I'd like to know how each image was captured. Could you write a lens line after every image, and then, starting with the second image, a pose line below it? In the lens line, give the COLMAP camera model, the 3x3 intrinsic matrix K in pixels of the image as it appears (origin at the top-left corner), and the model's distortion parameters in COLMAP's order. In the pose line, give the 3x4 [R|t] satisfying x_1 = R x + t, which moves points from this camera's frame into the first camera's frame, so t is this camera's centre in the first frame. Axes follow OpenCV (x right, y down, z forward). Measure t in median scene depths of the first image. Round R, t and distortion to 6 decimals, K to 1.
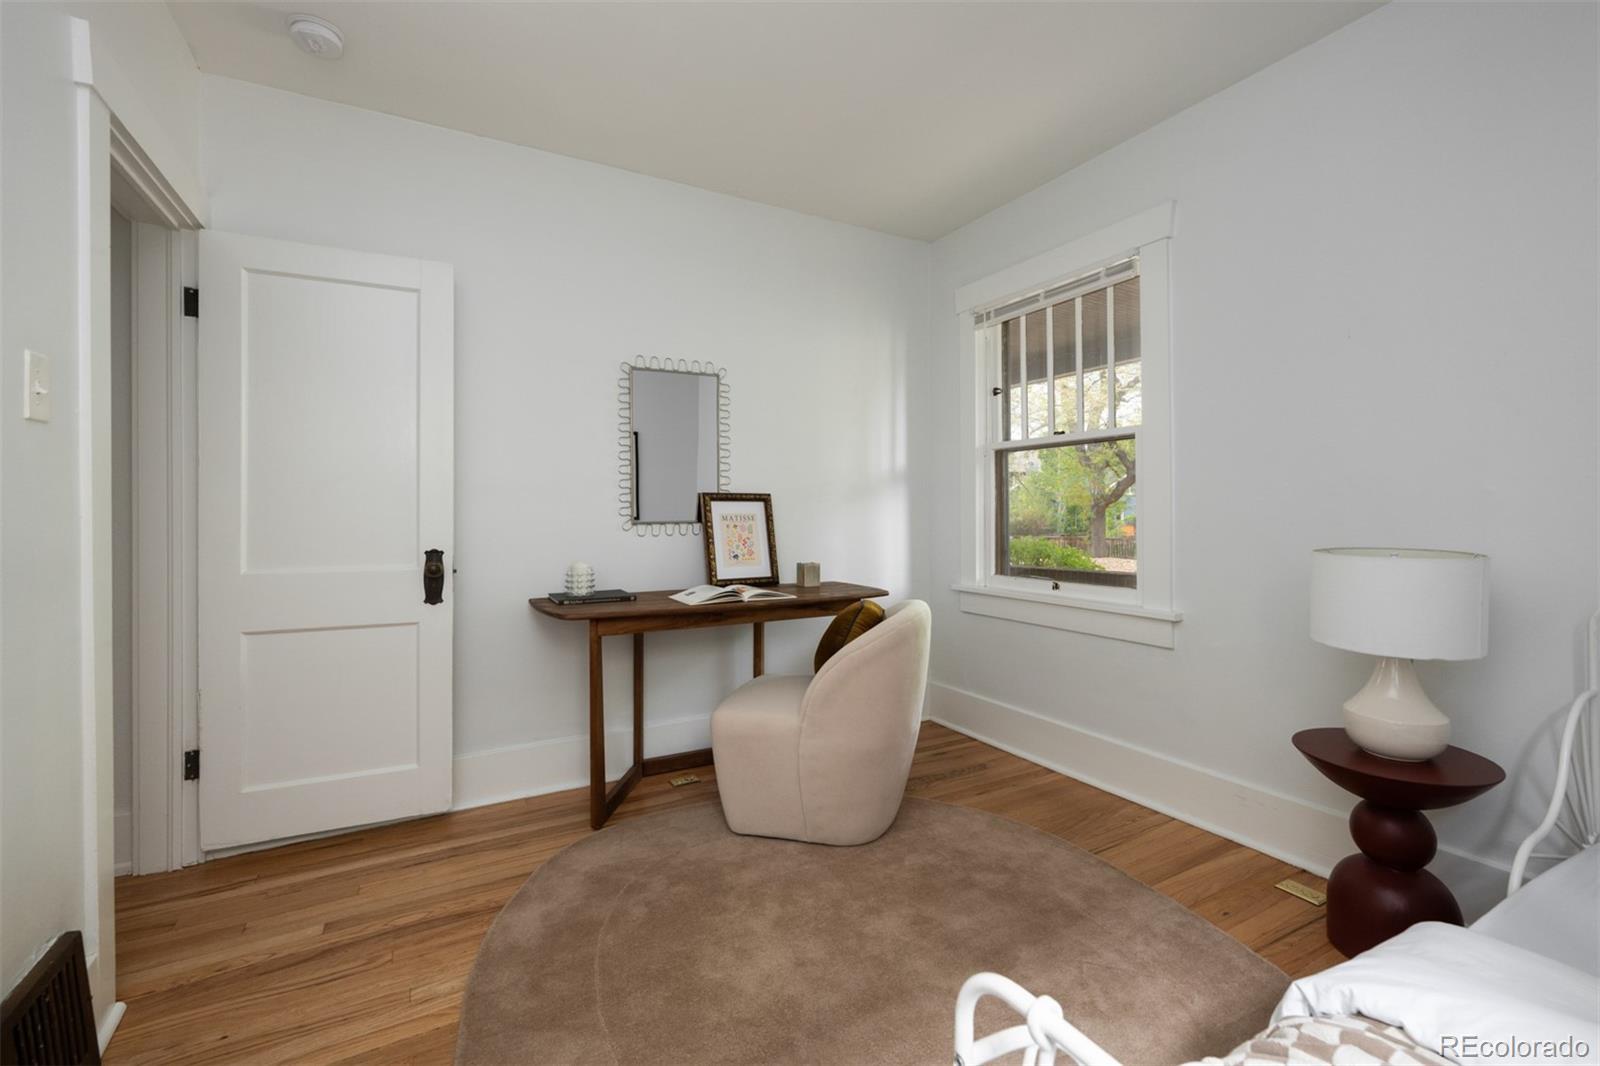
lens RADIAL K [[699.3, 0, 794.5], [0, 699.3, 511.5], [0, 0, 1]] dist [-0.000184, -0.000042]
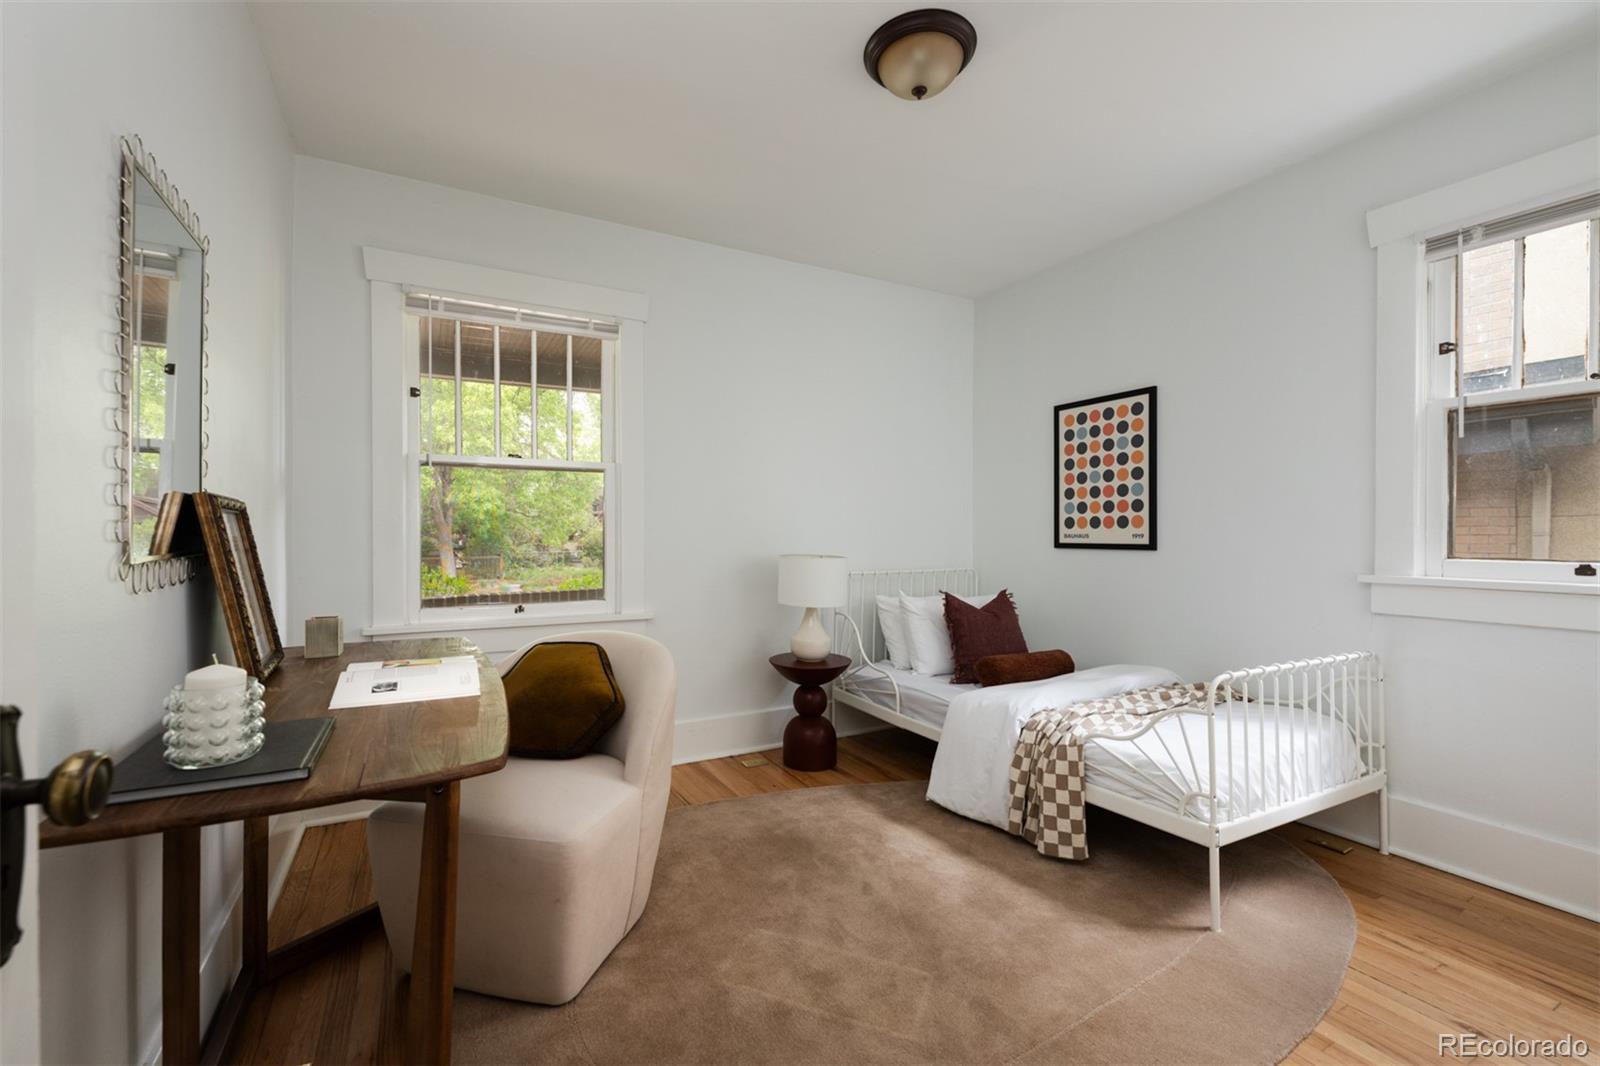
lens RADIAL K [[665.4, 0, 782.6], [0, 665.4, 535.7], [0, 0, 1]] dist [-0.003972, -0.000137]
pose [[0.017329, -0.002263, 0.999847, -0.686297], [0.002150, 0.999995, 0.002226, 0.000152], [-0.999848, 0.002111, 0.017334, 0.725838]]
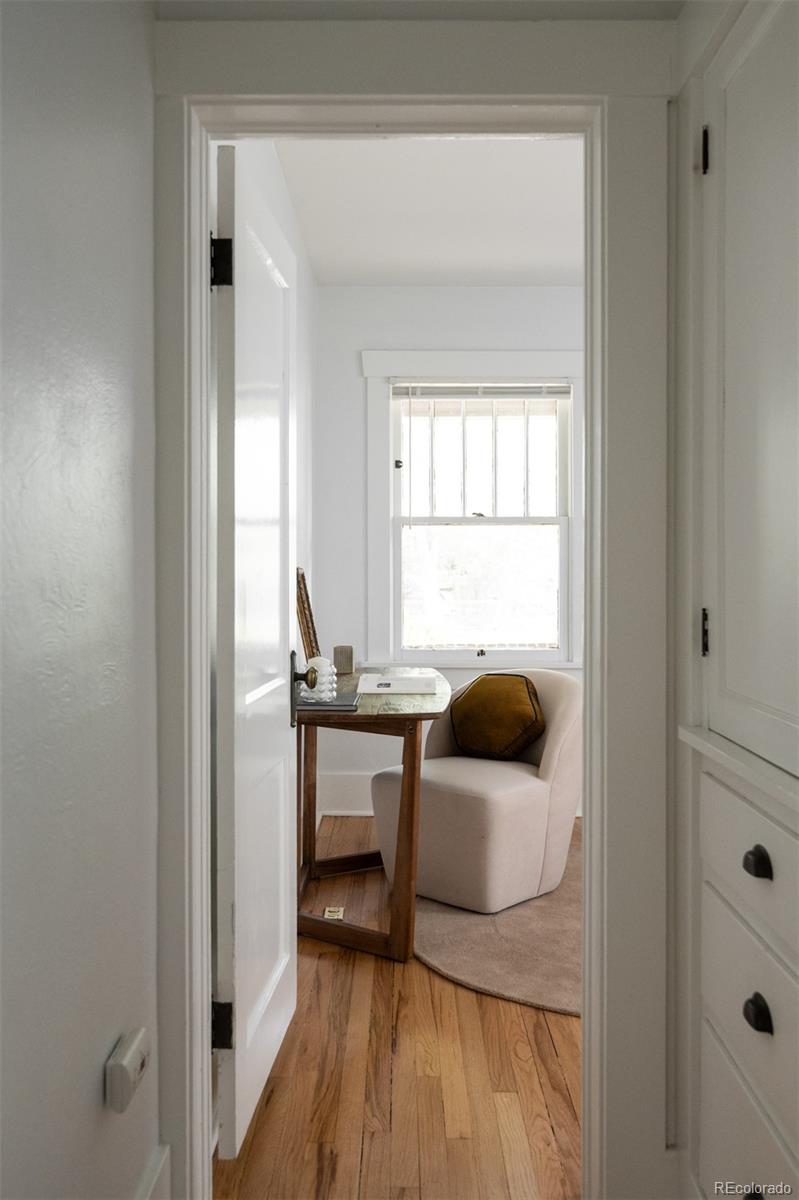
lens RADIAL K [[1037.2, 0, 405.5], [0, 1037.2, 565.1], [0, 0, 1]] dist [0.002545, 0.001586]
pose [[0.490550, 0.001520, 0.871412, -1.347506], [0.000975, 0.999997, -0.002293, -0.033722], [-0.871412, 0.001974, 0.490547, 0.352636]]
